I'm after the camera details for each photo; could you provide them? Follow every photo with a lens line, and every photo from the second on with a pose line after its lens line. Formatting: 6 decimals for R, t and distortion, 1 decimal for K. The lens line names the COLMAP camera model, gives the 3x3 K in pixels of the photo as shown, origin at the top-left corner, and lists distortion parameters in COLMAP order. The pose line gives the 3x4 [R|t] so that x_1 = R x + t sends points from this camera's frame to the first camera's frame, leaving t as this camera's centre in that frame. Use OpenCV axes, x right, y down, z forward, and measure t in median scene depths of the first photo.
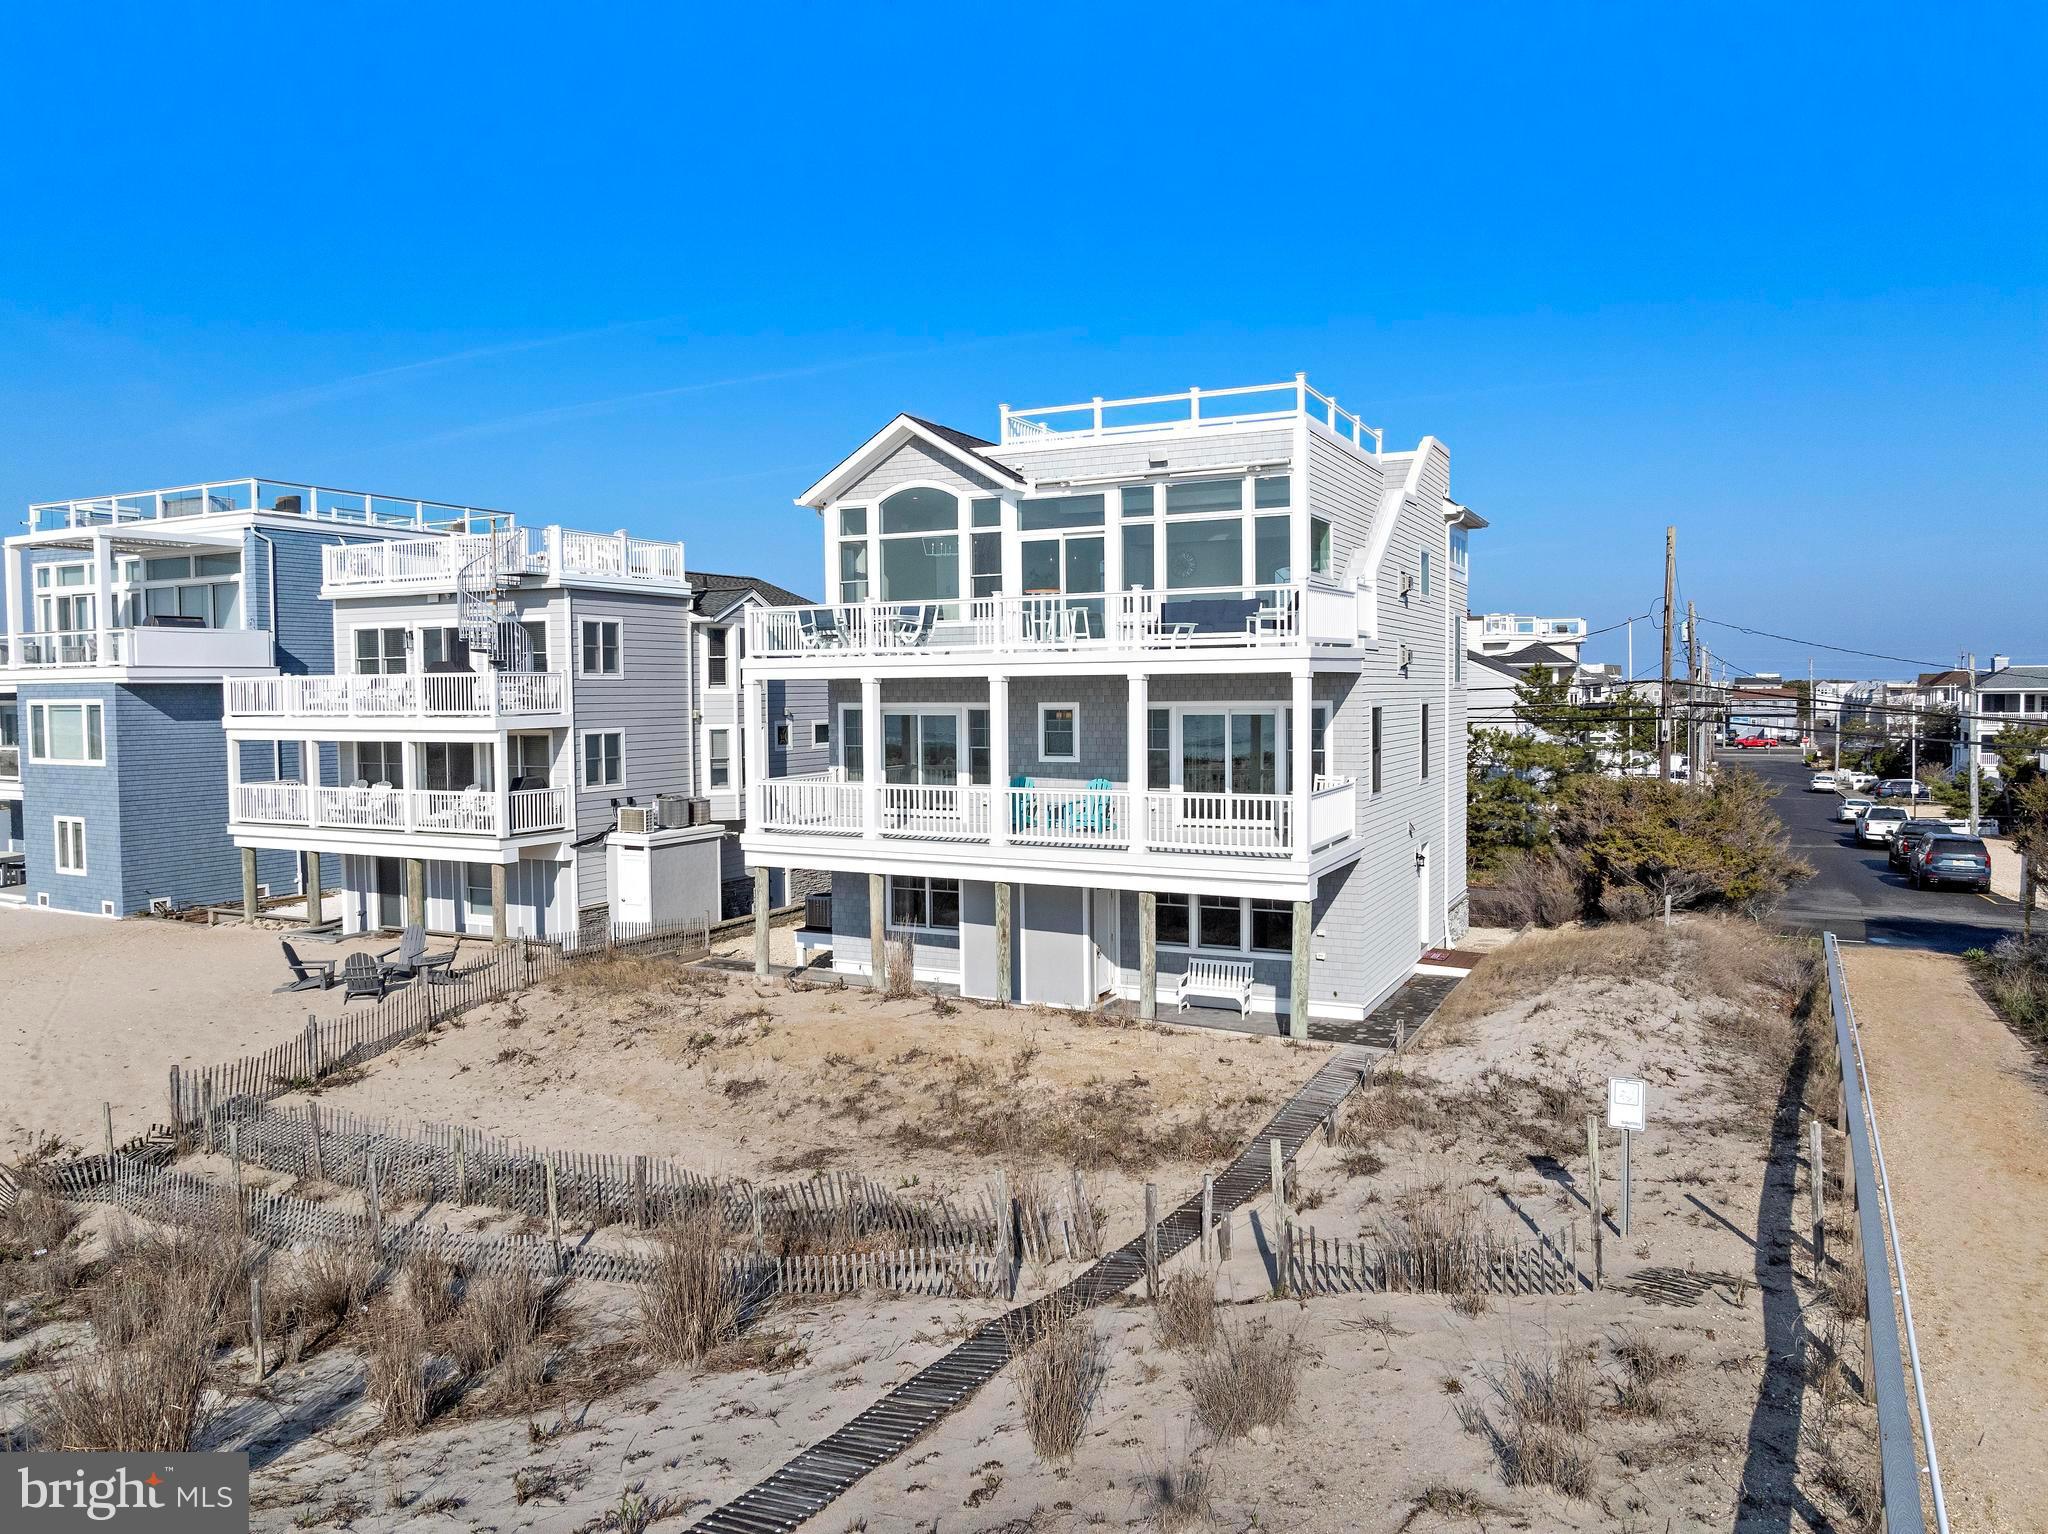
lens RADIAL K [[1440.1, 0, 1032.2], [0, 1440.1, 750.5], [0, 0, 1]] dist [-0.045415, 0.006708]
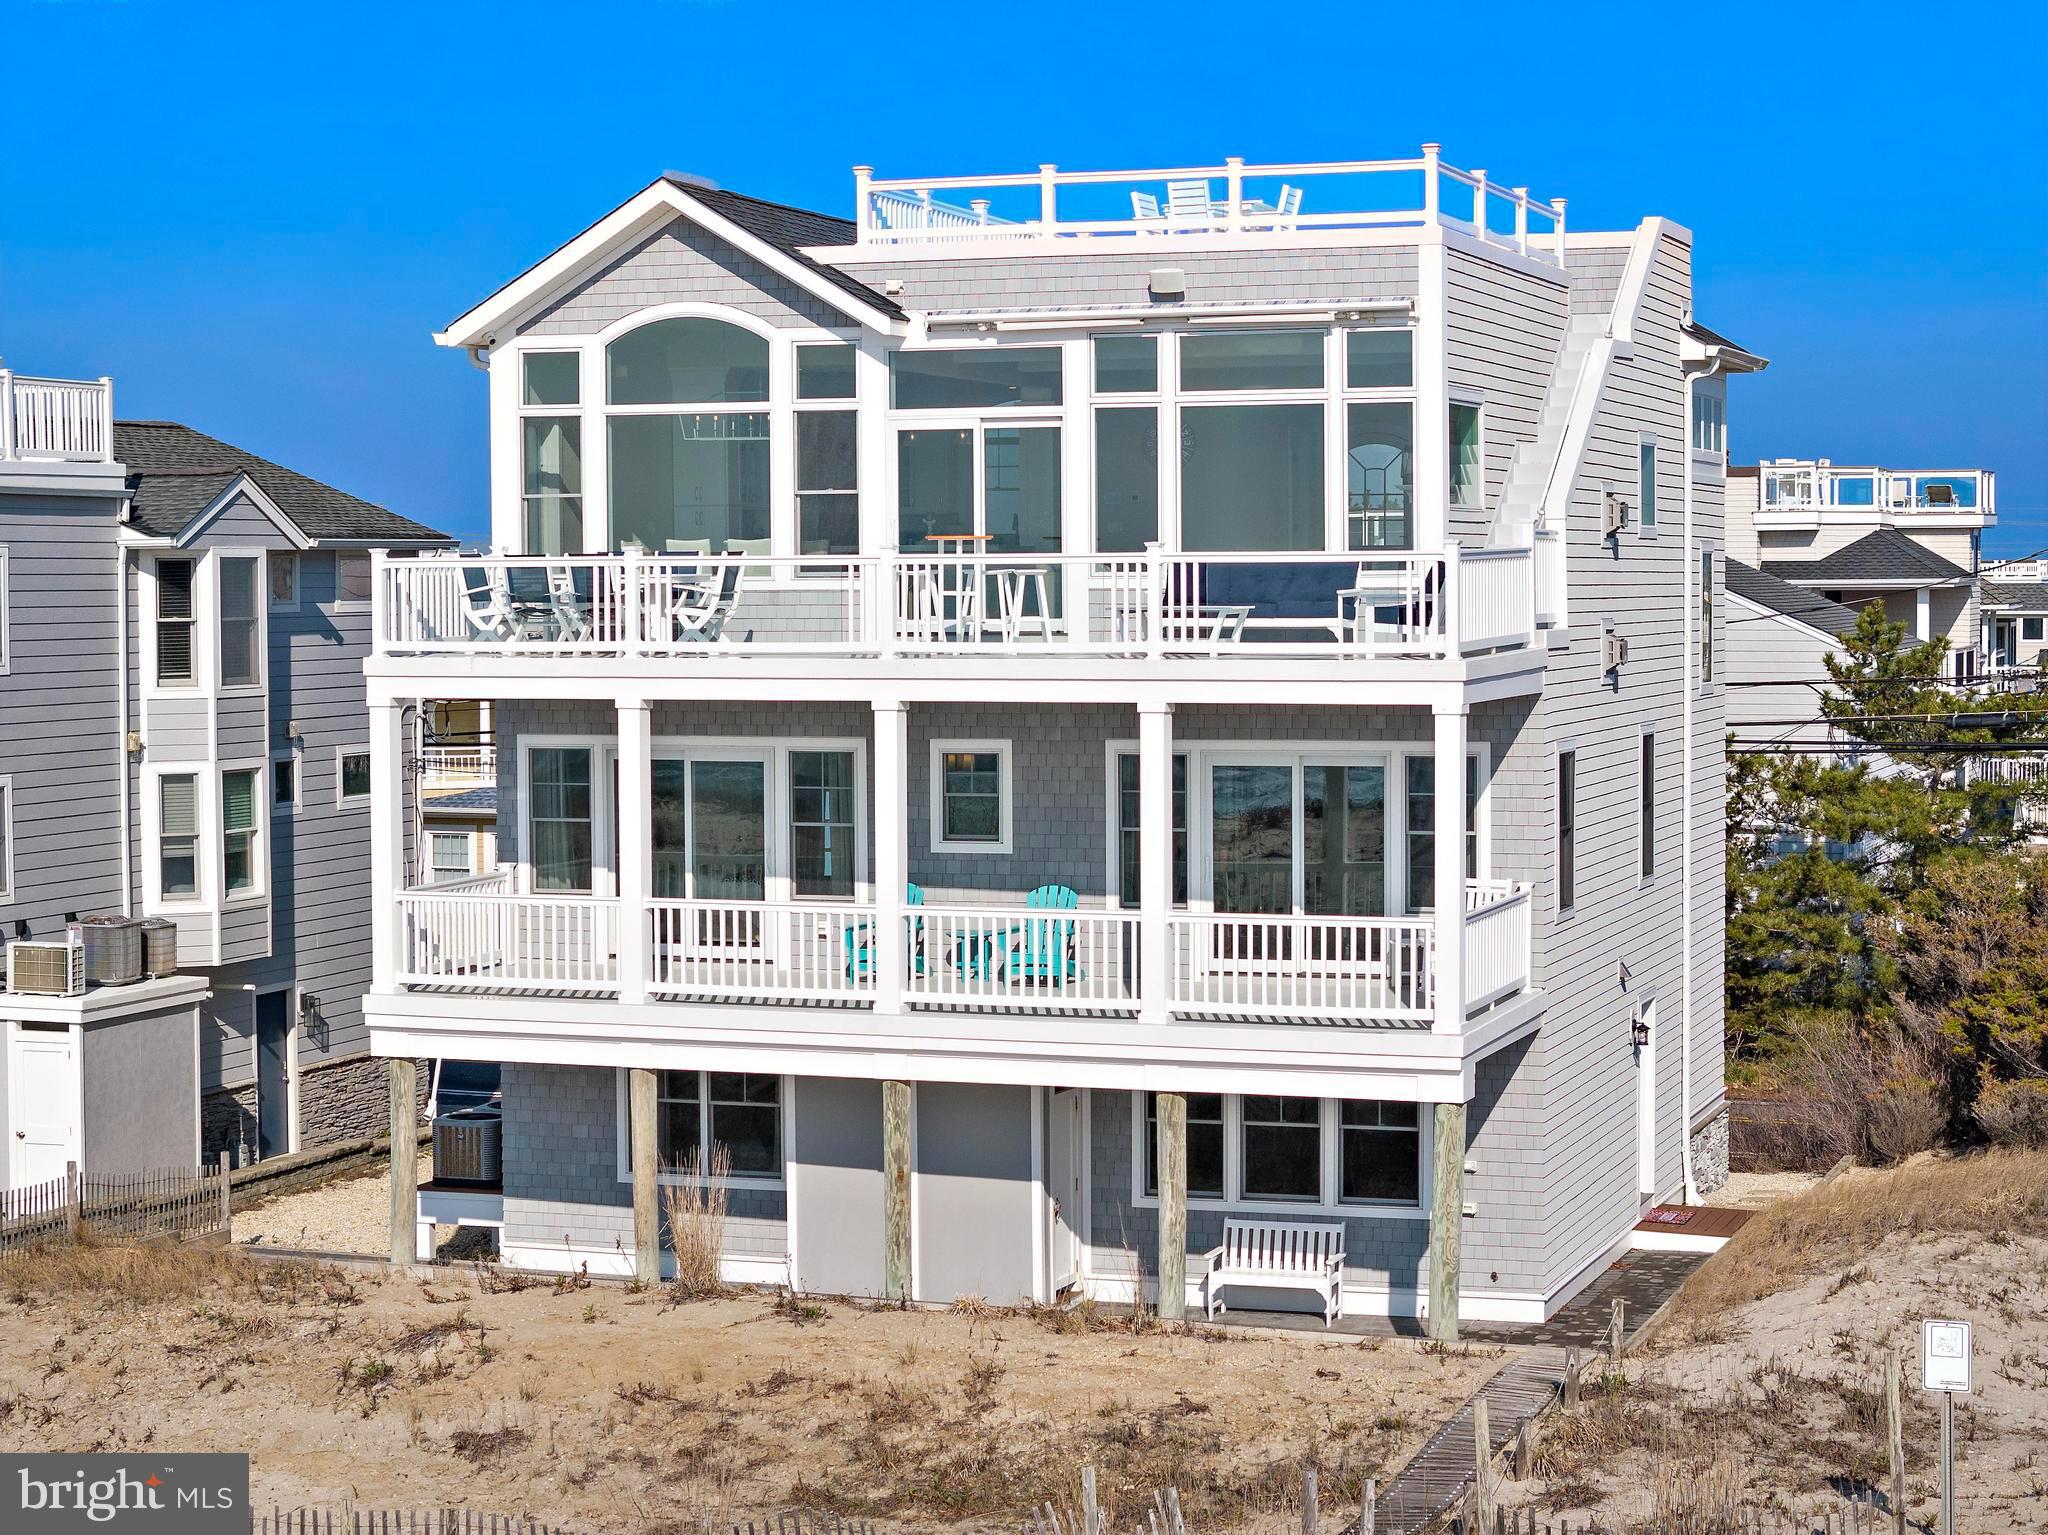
lens RADIAL K [[4096.2, 0, 1023.3], [0, 4096.2, 760.0], [0, 0, 1]] dist [-0.141776, 0.000000]
pose [[0.992129, -0.002319, 0.125201, -0.155882], [0.002102, 0.999996, 0.001864, -0.029800], [-0.125204, -0.001586, 0.992130, -0.503364]]
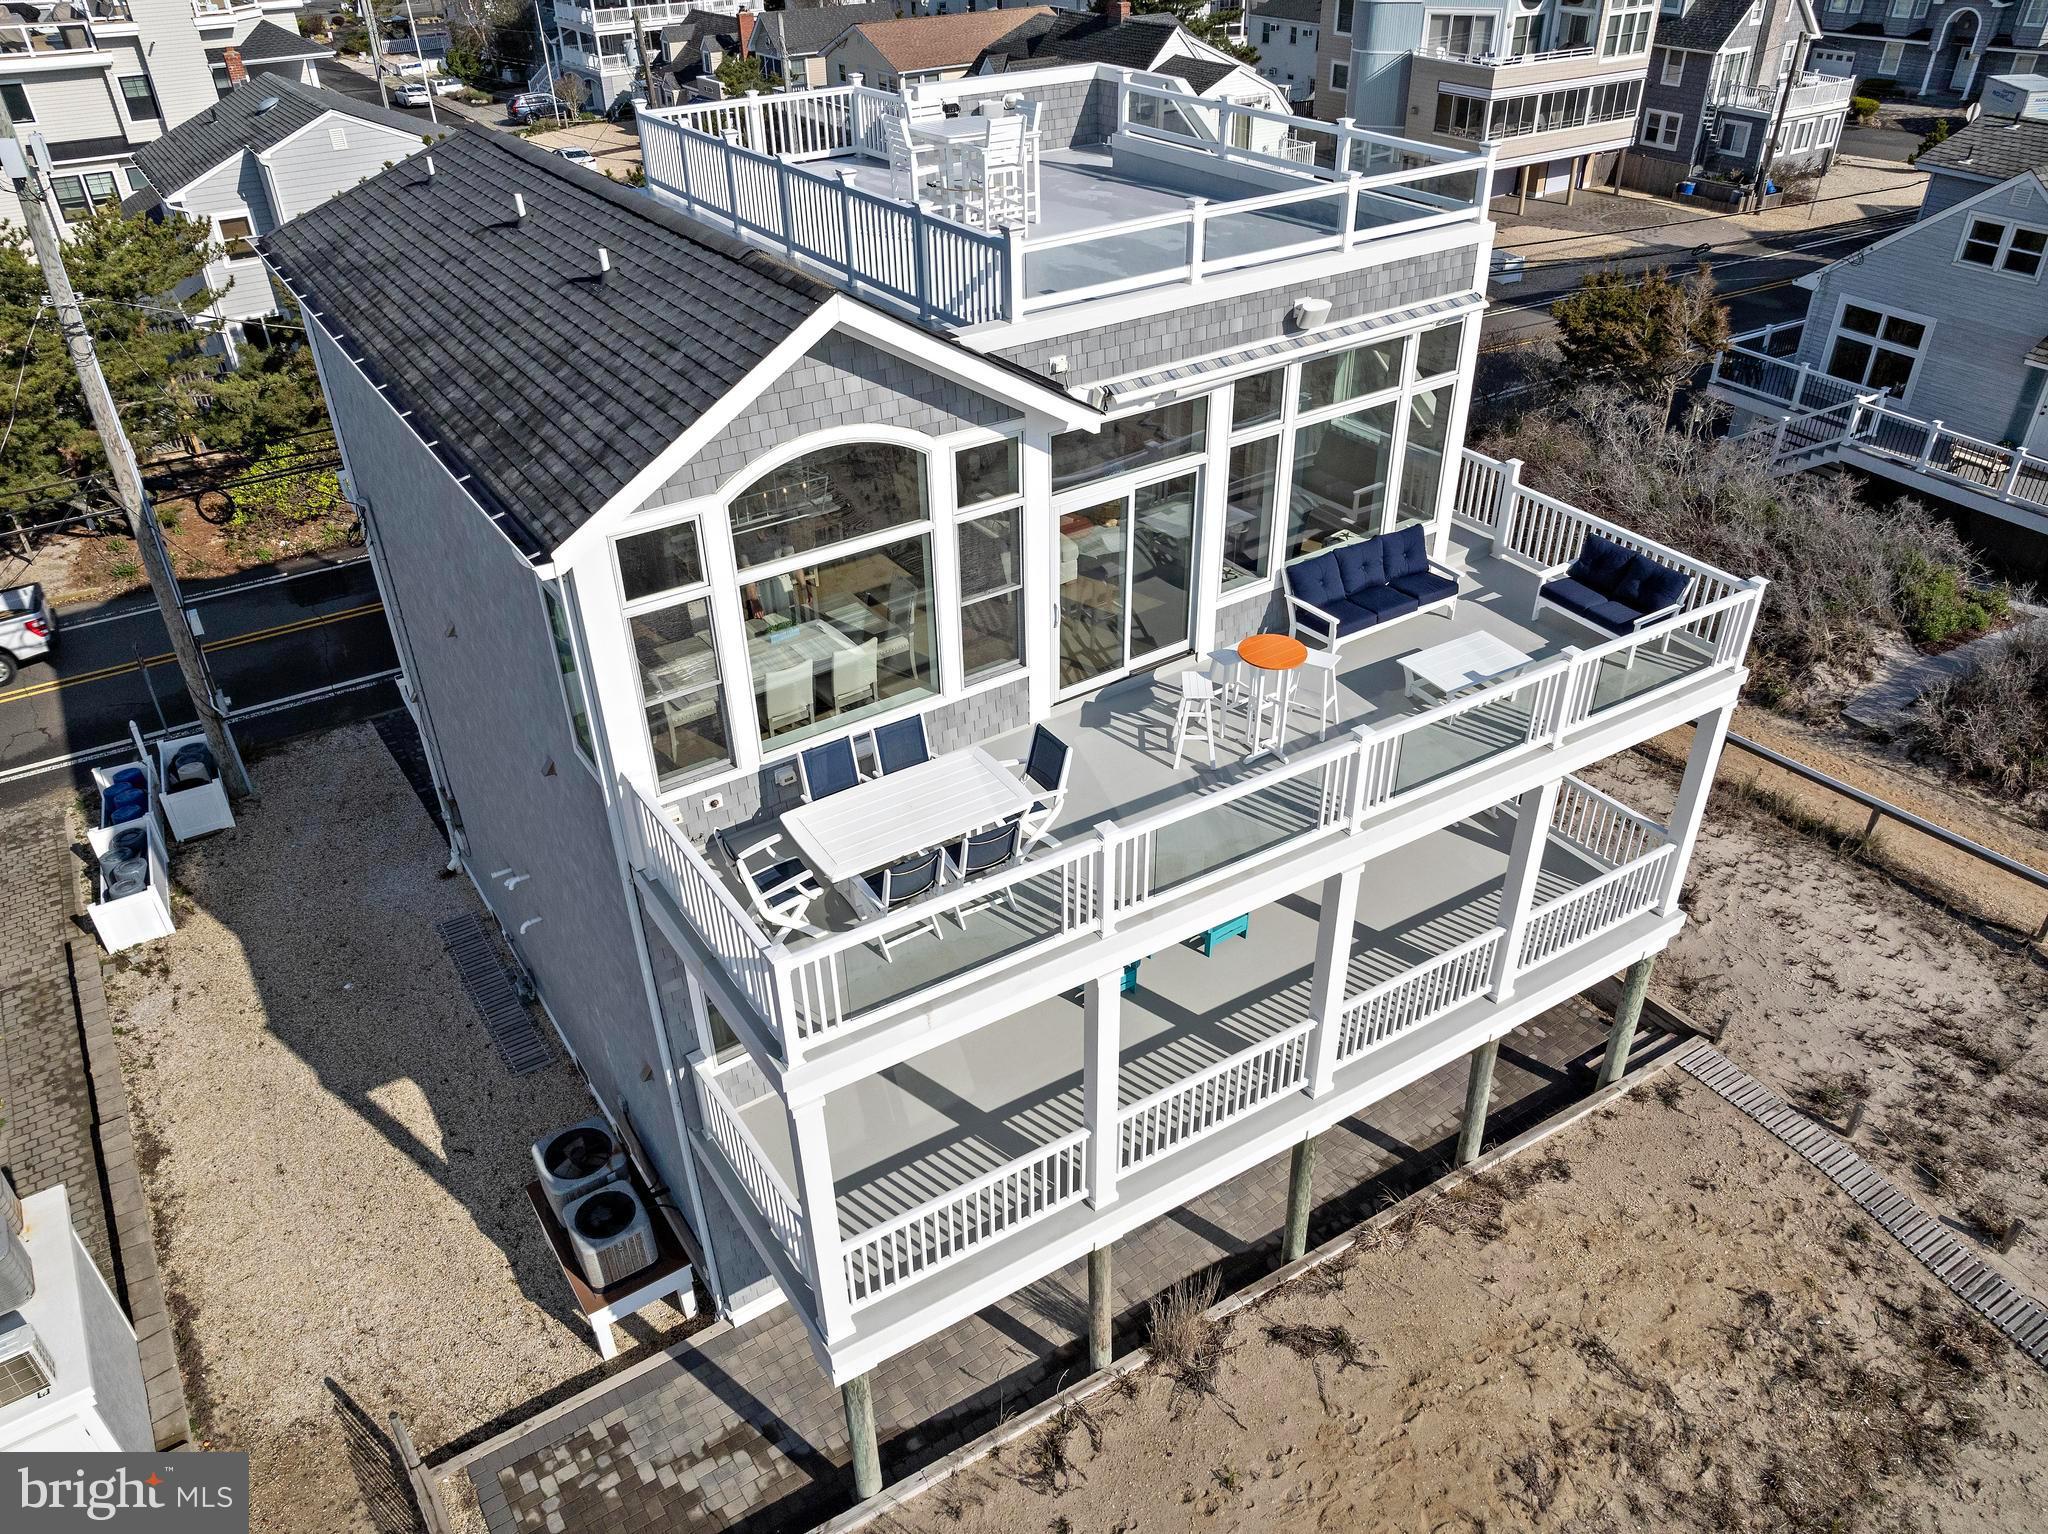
lens RADIAL K [[1440.1, 0, 1033.6], [0, 1440.1, 751.7], [0, 0, 1]] dist [-0.045415, 0.006708]
pose [[0.498950, -0.474236, 0.725361, -0.420422], [0.045405, 0.850146, 0.524586, -0.348569], [-0.865440, -0.228808, 0.445713, 0.813623]]
